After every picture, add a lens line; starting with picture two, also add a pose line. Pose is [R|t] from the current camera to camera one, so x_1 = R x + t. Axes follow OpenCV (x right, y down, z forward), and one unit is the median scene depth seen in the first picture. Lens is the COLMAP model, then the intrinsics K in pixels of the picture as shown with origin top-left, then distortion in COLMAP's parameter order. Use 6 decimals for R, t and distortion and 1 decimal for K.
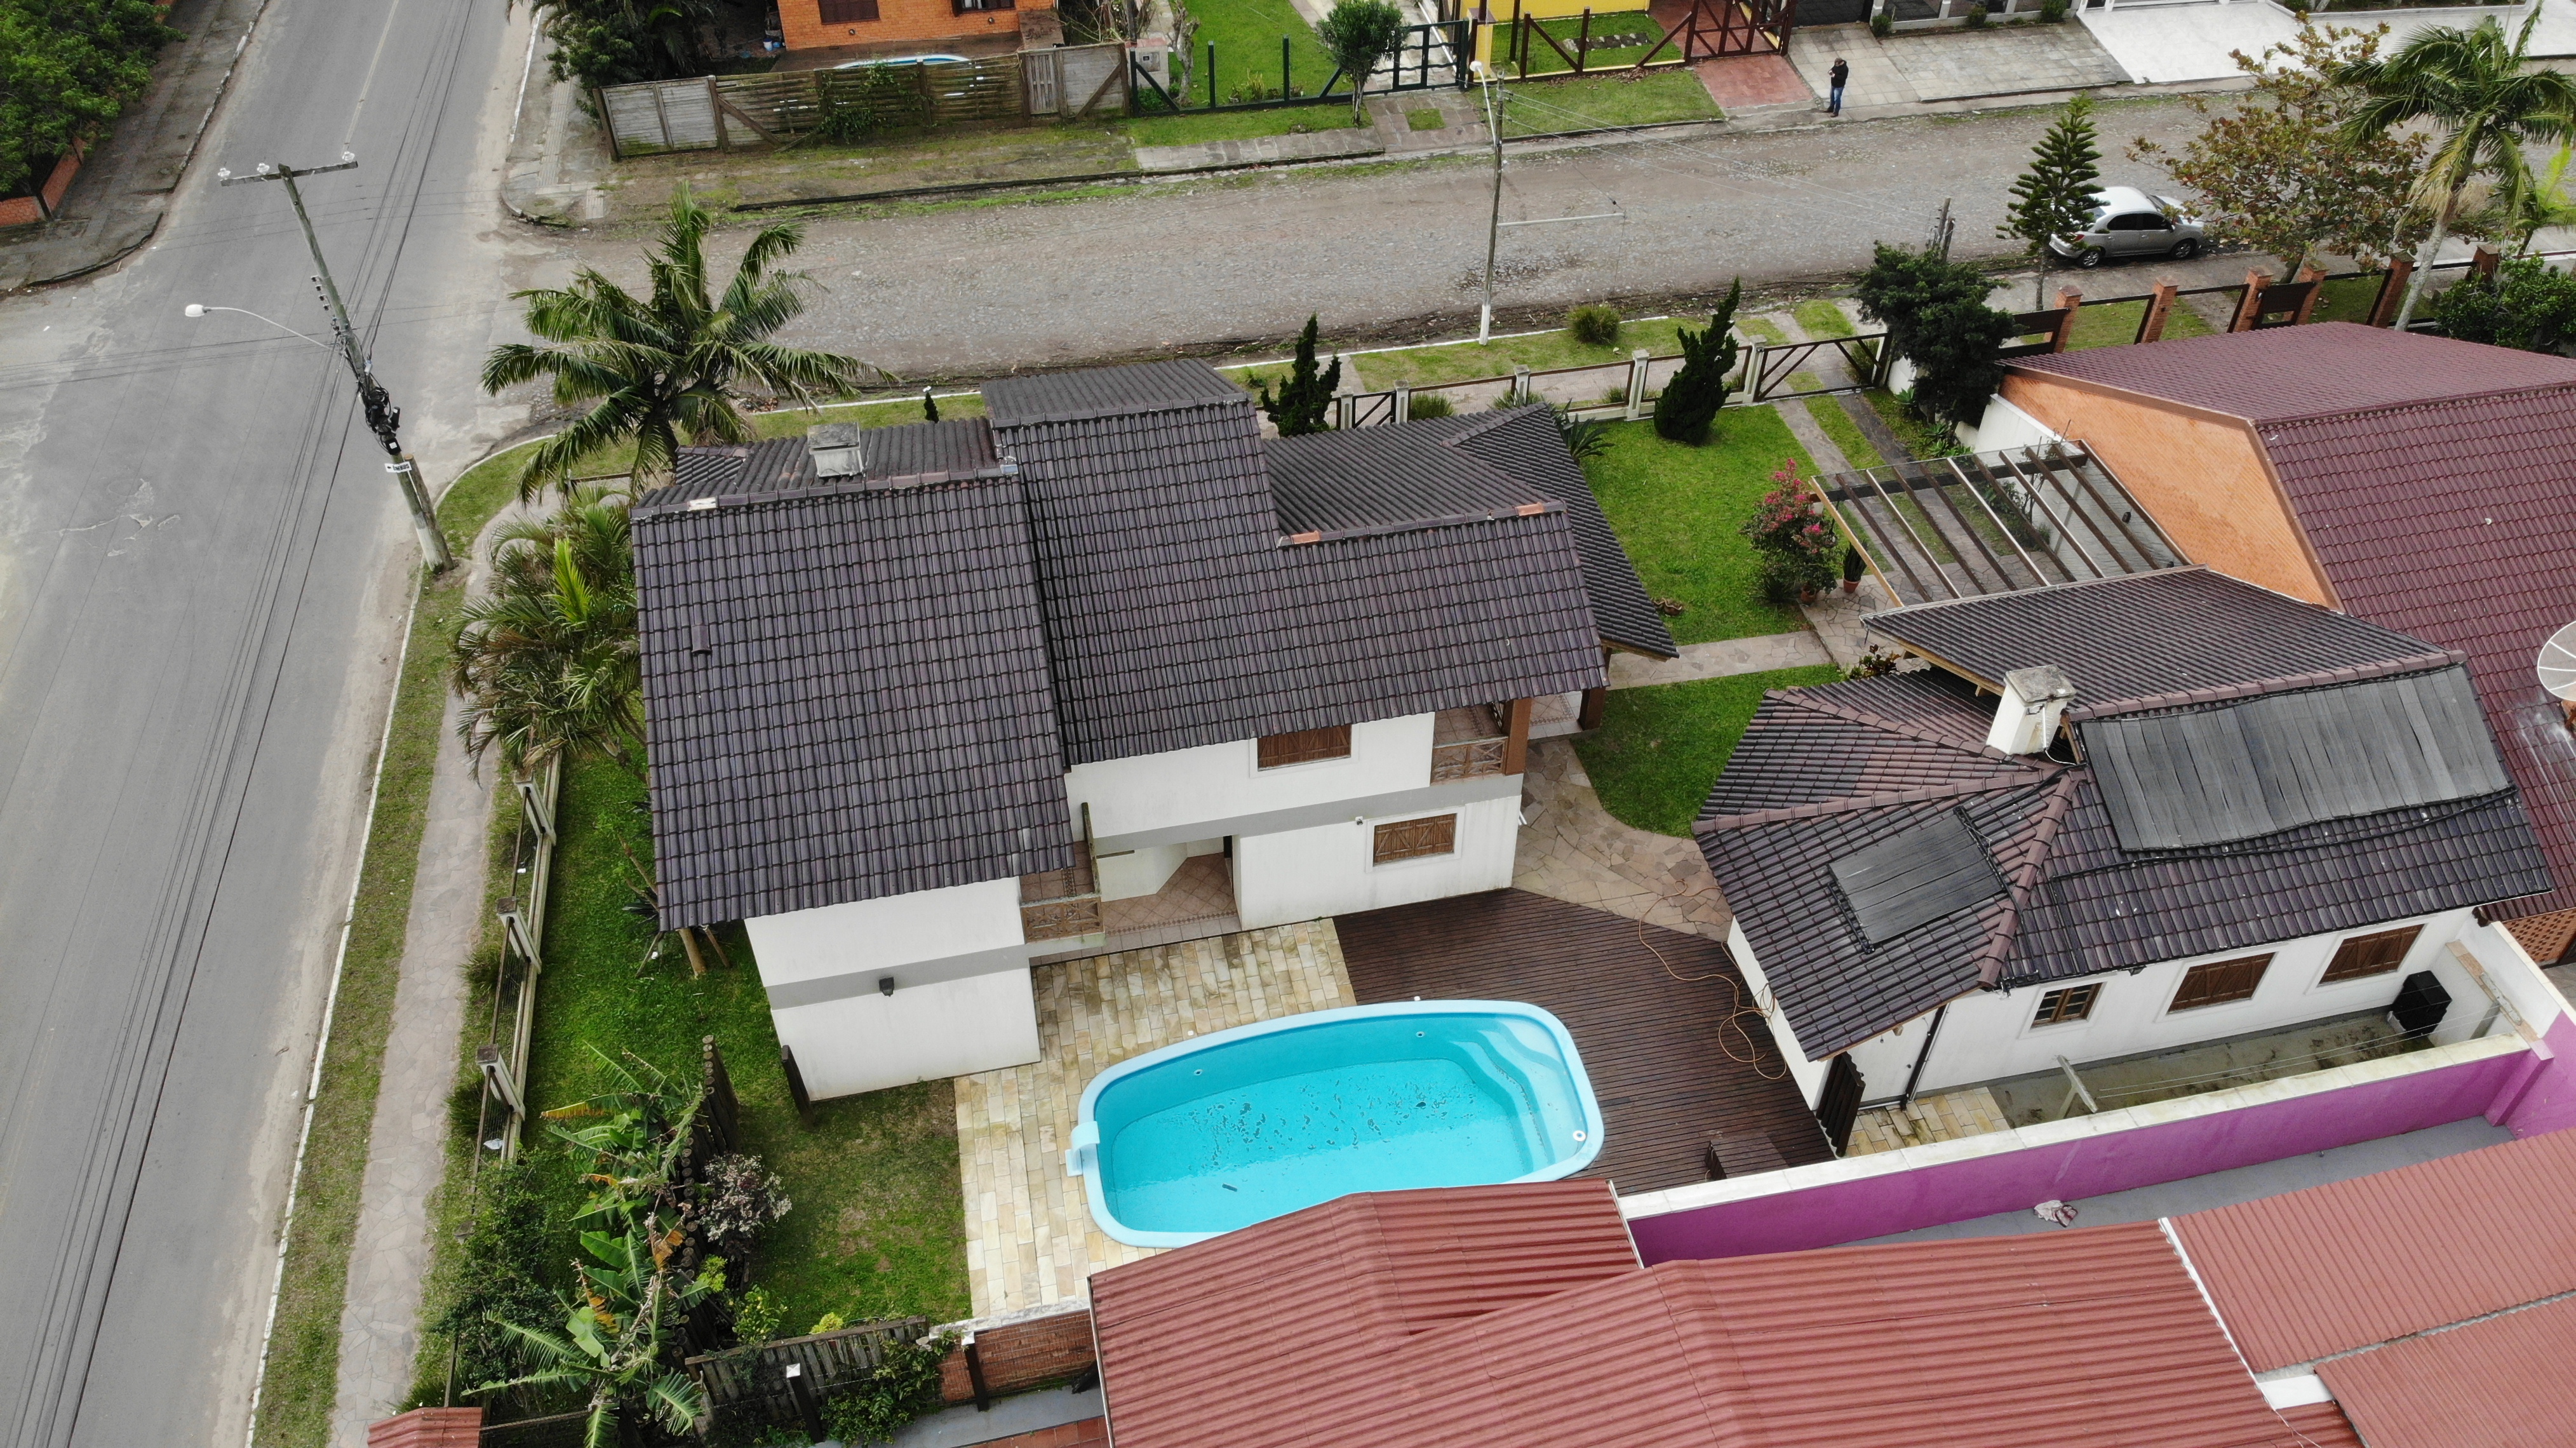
lens RADIAL K [[1848.6, 0, 1279.3], [0, 1848.6, 725.4], [0, 0, 1]] dist [0.095074, -0.198505]
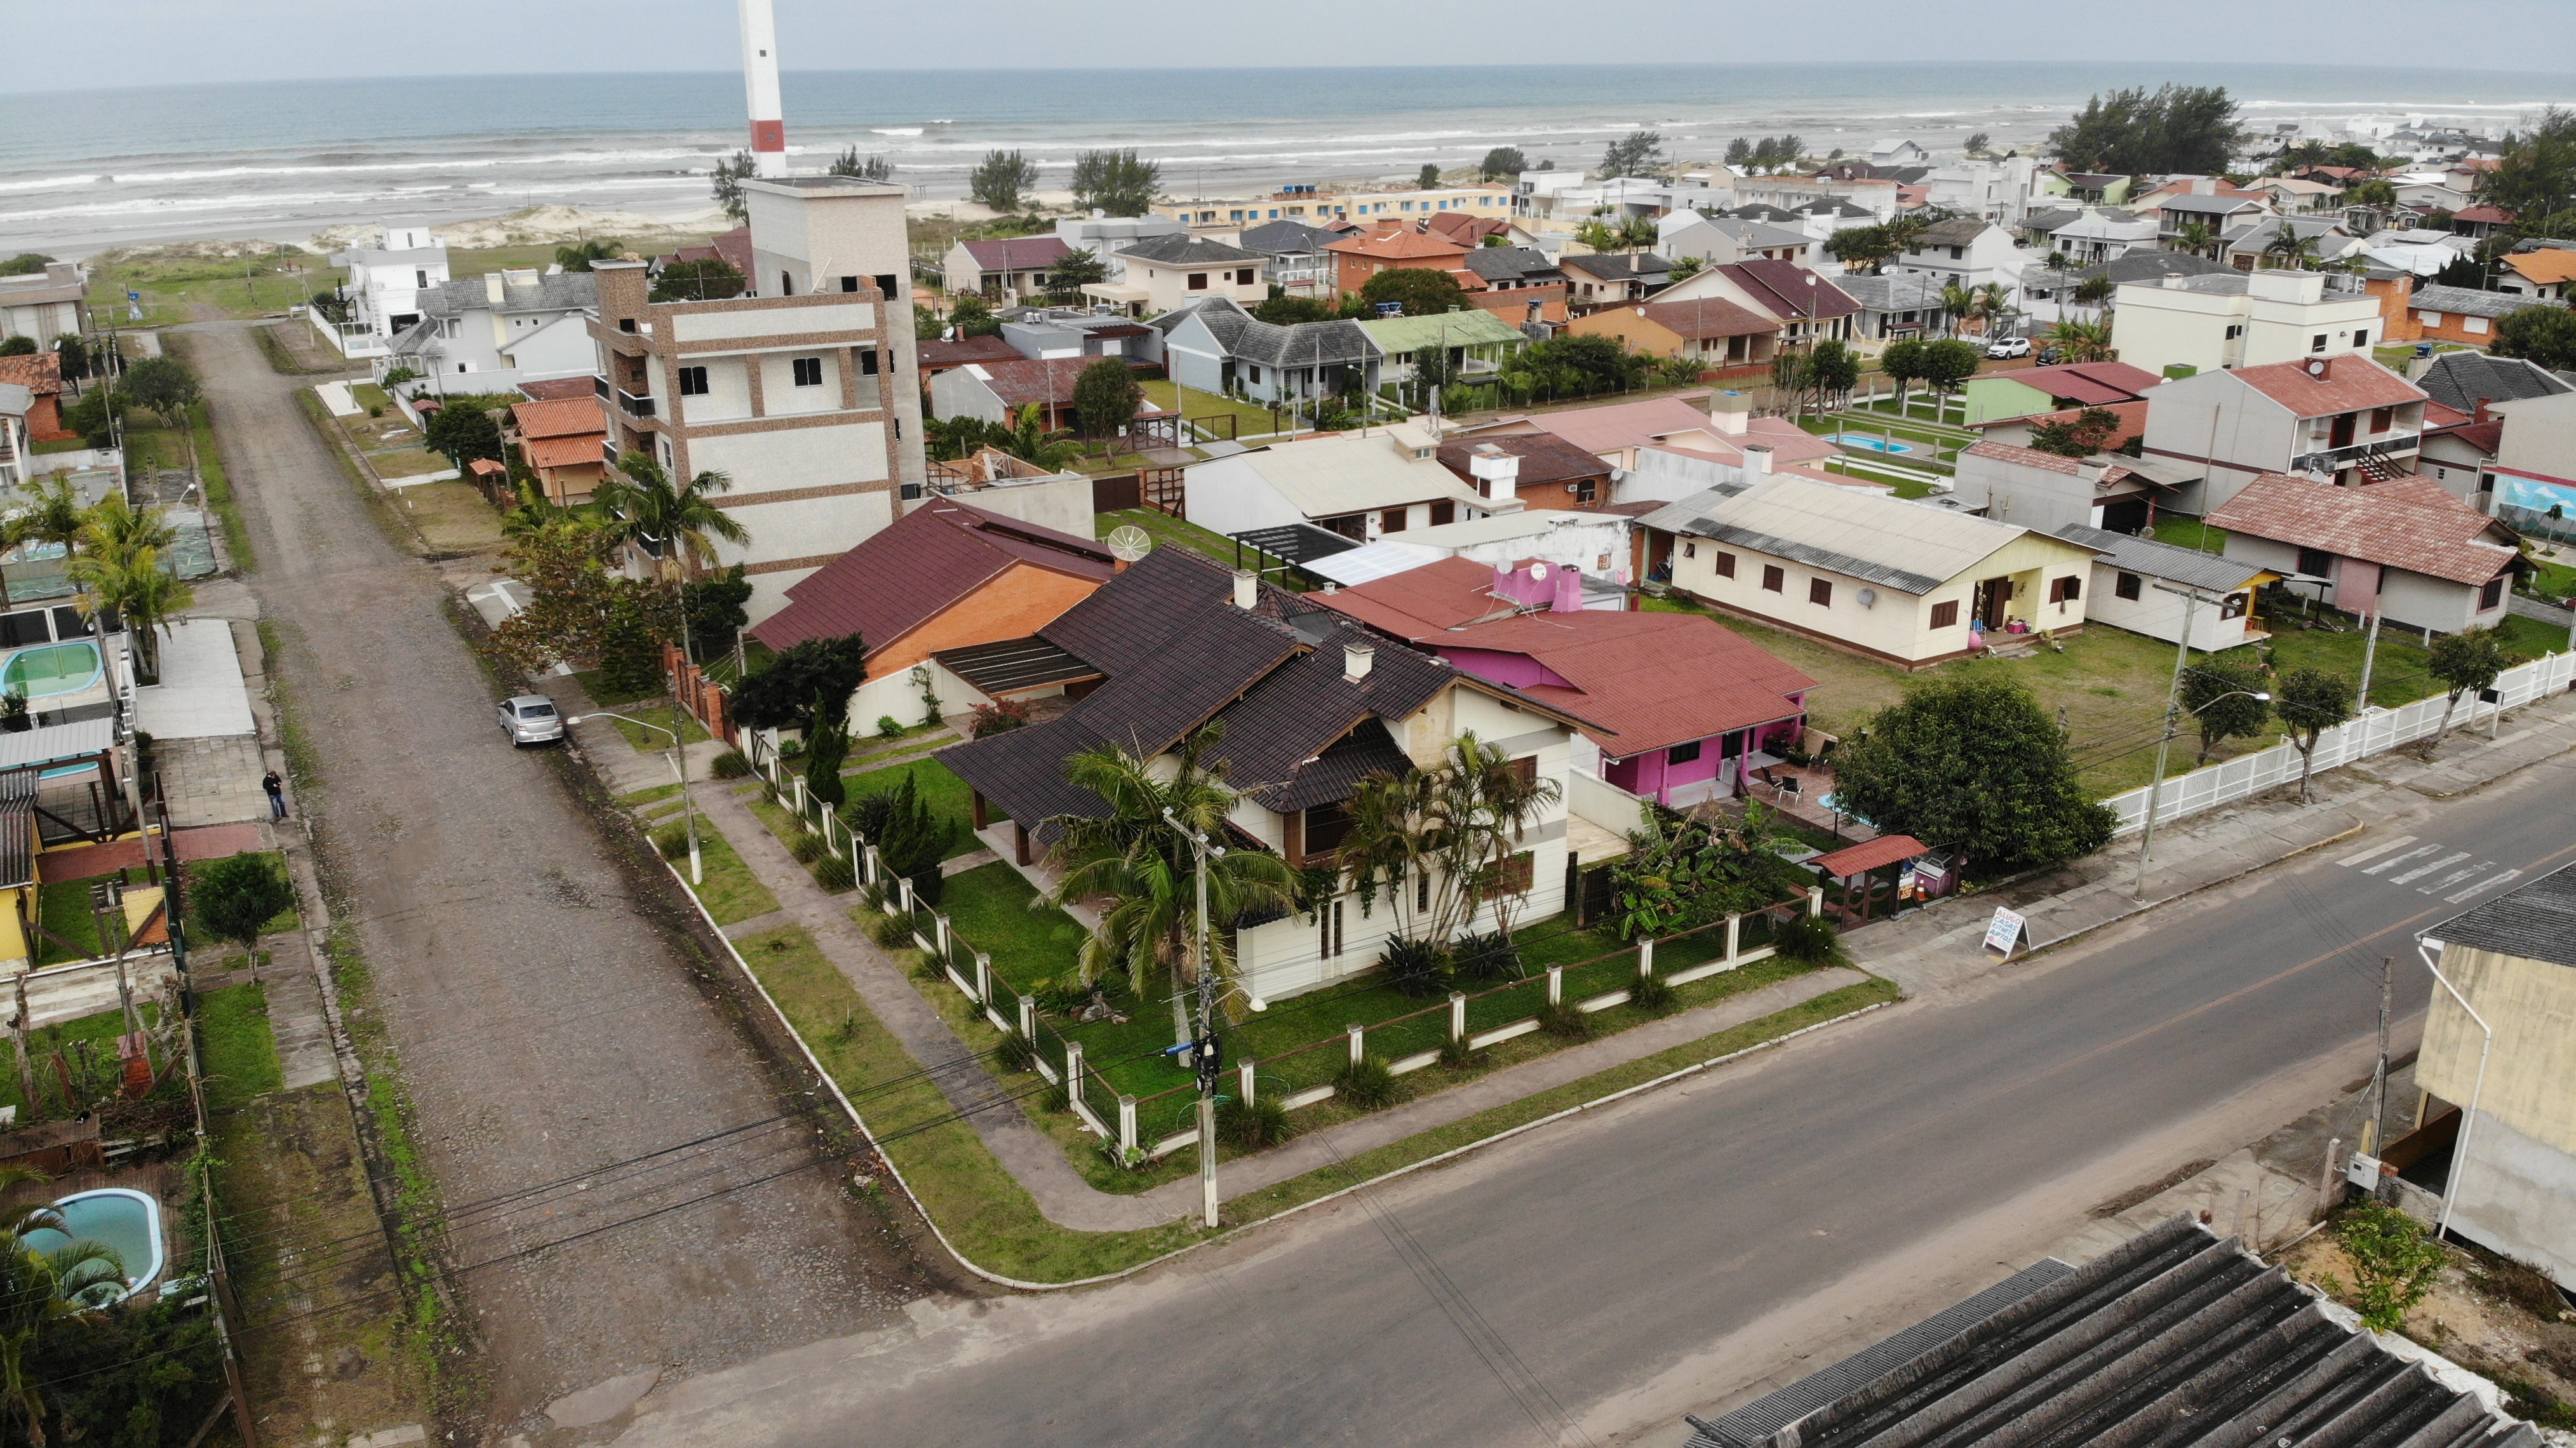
lens RADIAL K [[1848.6, 0, 1319.9], [0, 1848.6, 681.3], [0, 0, 1]] dist [0.095074, -0.198505]
pose [[-0.358157, -0.283925, 0.889444, -1.680735], [0.664913, 0.591209, 0.456468, -0.884080], [-0.655449, 0.754890, -0.022960, 0.994165]]
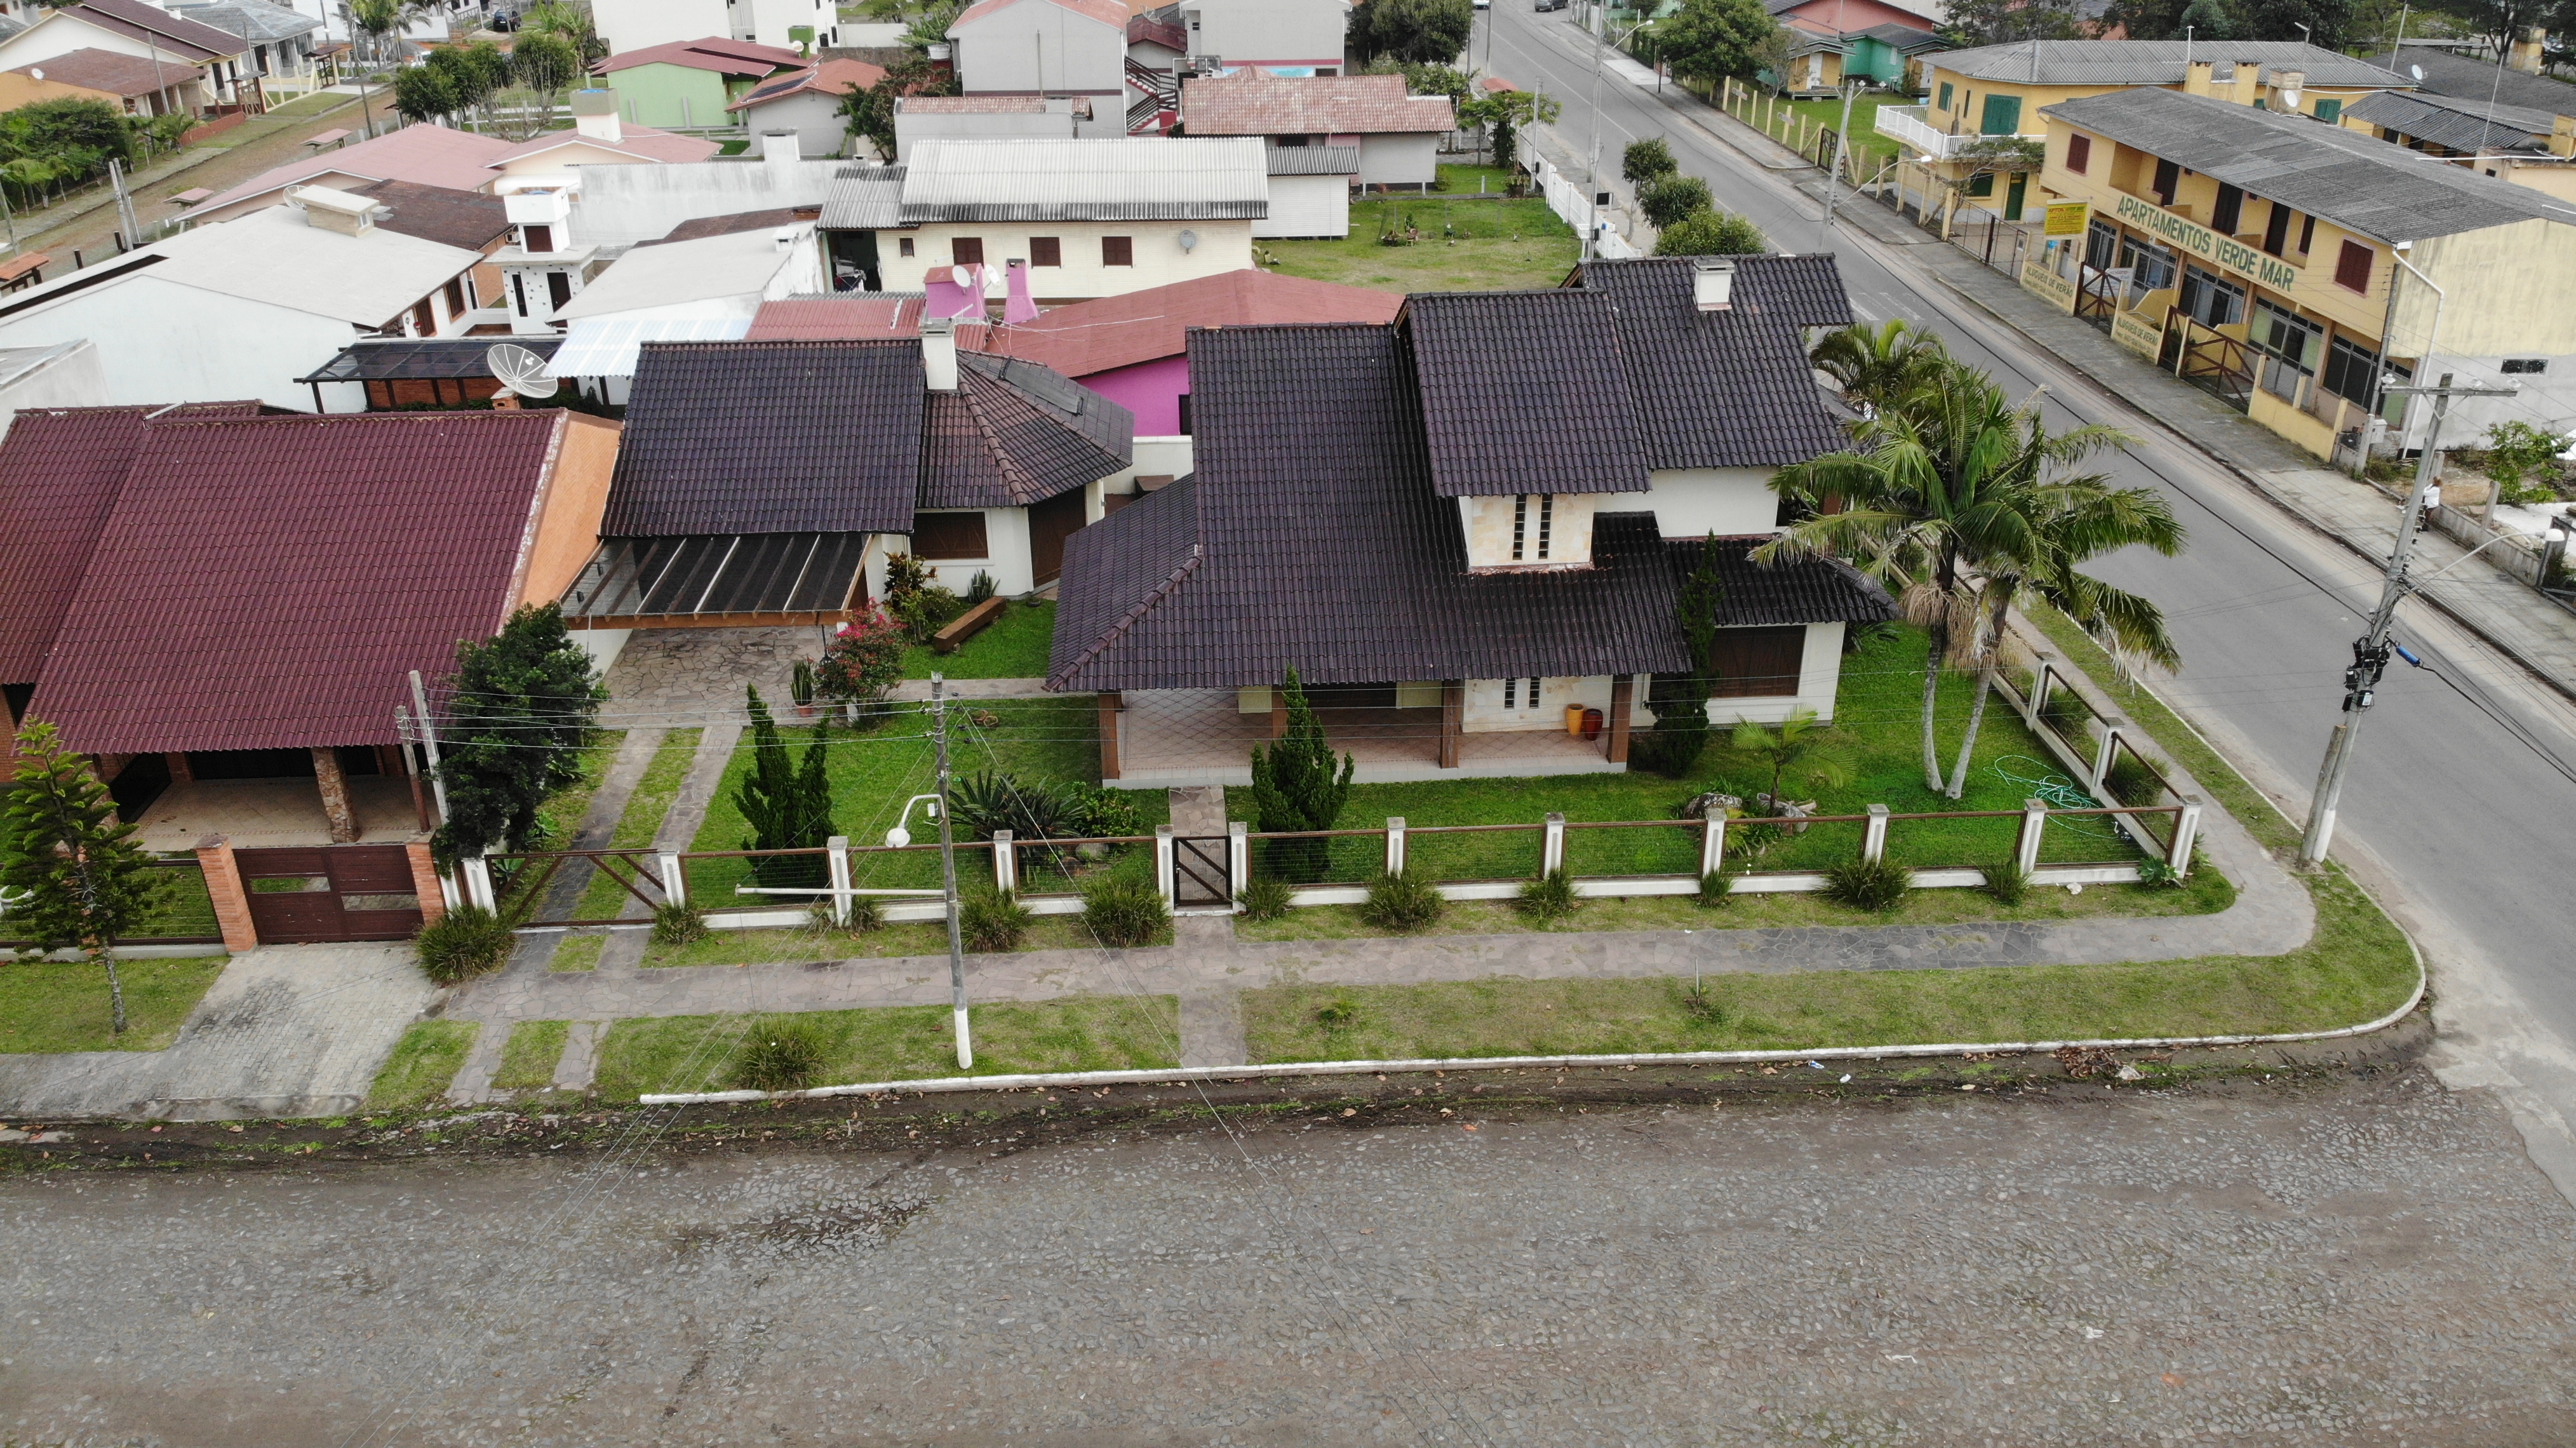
lens RADIAL K [[1848.6, 0, 1275.0], [0, 1848.6, 704.7], [0, 0, 1]] dist [0.095074, -0.198505]
pose [[-0.989381, -0.049413, 0.136684, -0.114386], [0.113393, 0.325867, 0.938591, -1.269503], [-0.090920, 0.944123, -0.316803, 1.632258]]
